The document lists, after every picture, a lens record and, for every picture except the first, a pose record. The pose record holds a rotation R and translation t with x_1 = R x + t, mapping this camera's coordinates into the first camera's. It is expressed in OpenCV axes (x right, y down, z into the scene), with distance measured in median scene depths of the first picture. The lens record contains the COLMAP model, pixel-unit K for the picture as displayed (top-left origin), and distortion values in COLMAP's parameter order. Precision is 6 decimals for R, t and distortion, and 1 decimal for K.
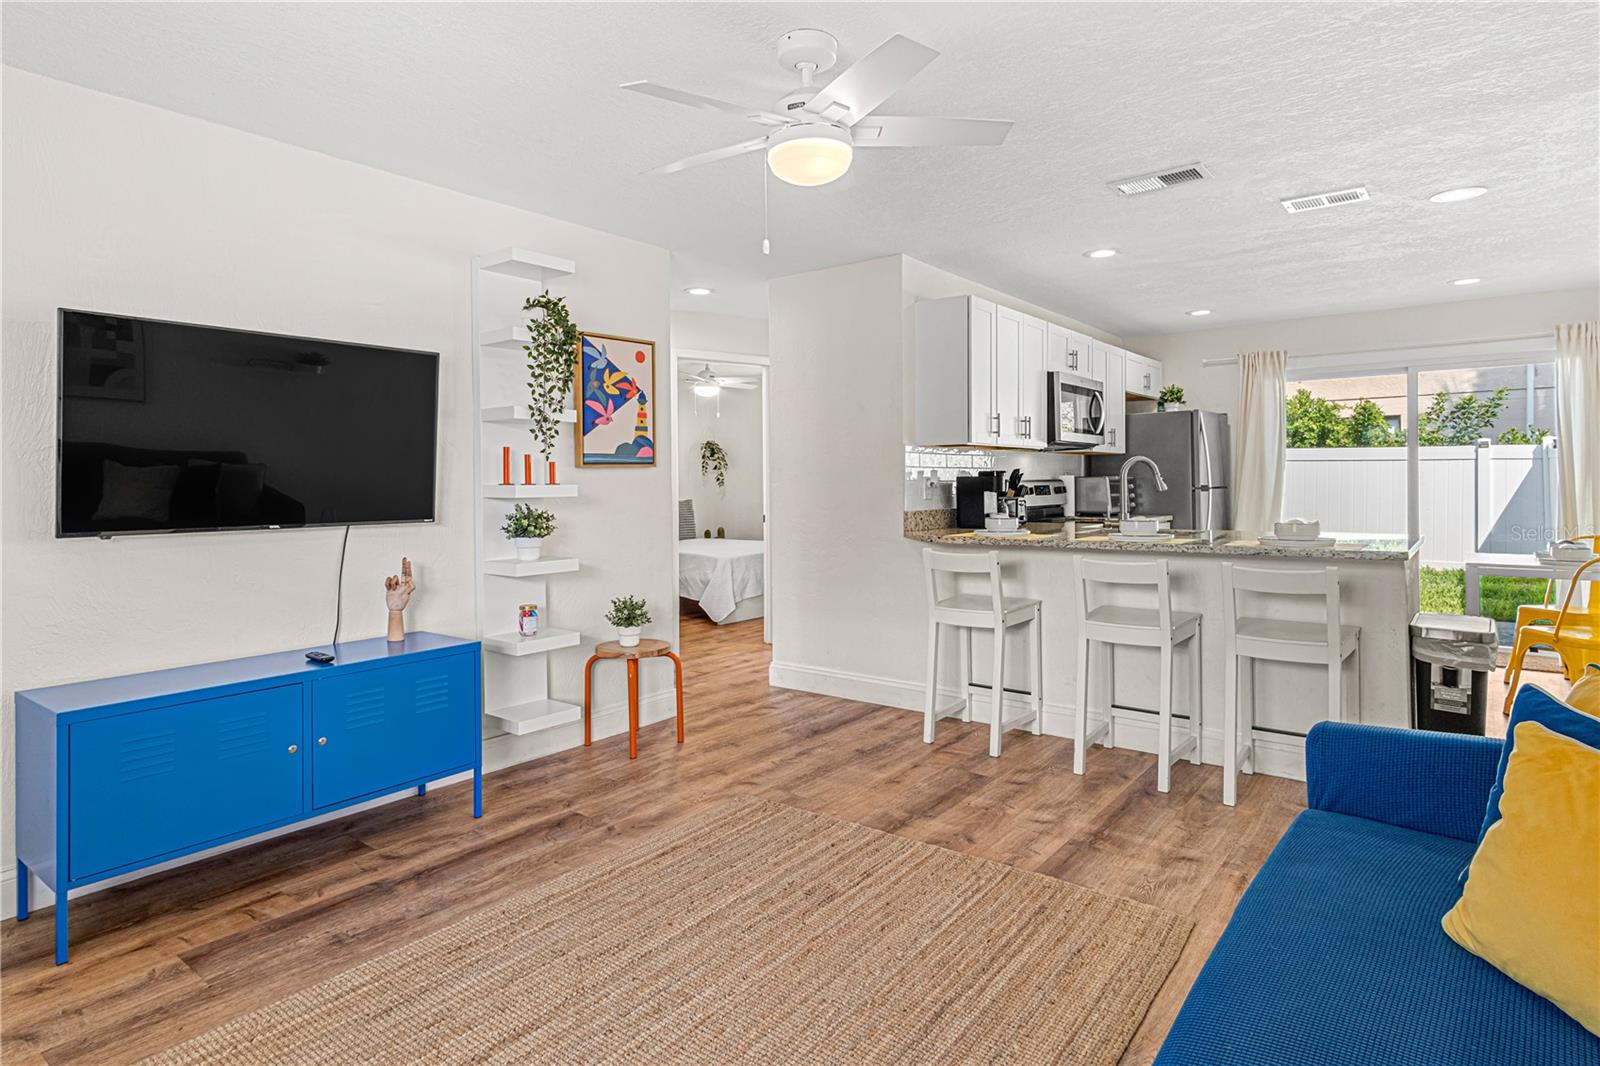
lens RADIAL K [[854.0, 0, 795.1], [0, 854.0, 497.5], [0, 0, 1]] dist [0.004396, 0.001099]
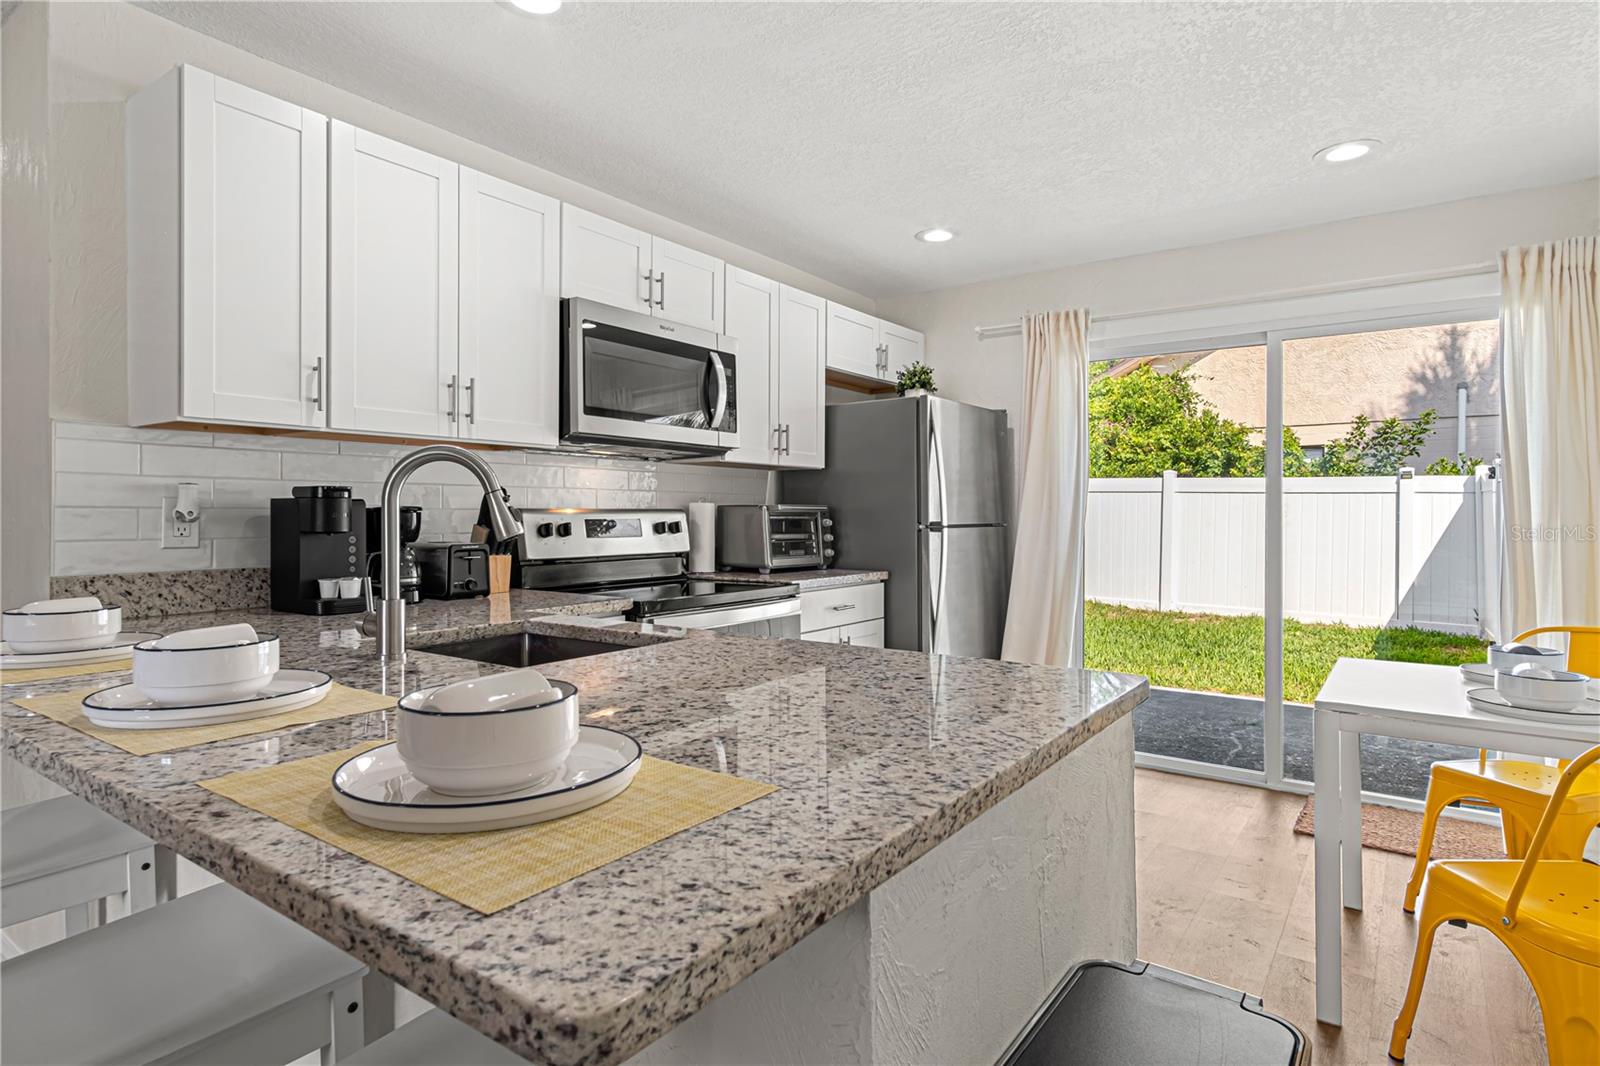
lens RADIAL K [[859.6, 0, 800.3], [0, 859.6, 520.9], [0, 0, 1]] dist [0.012196, -0.000810]
pose [[0.998389, 0.011816, 0.055488, 0.308030], [-0.011406, 0.999905, -0.007708, -0.008315], [-0.055574, 0.007062, 0.998430, 0.354872]]
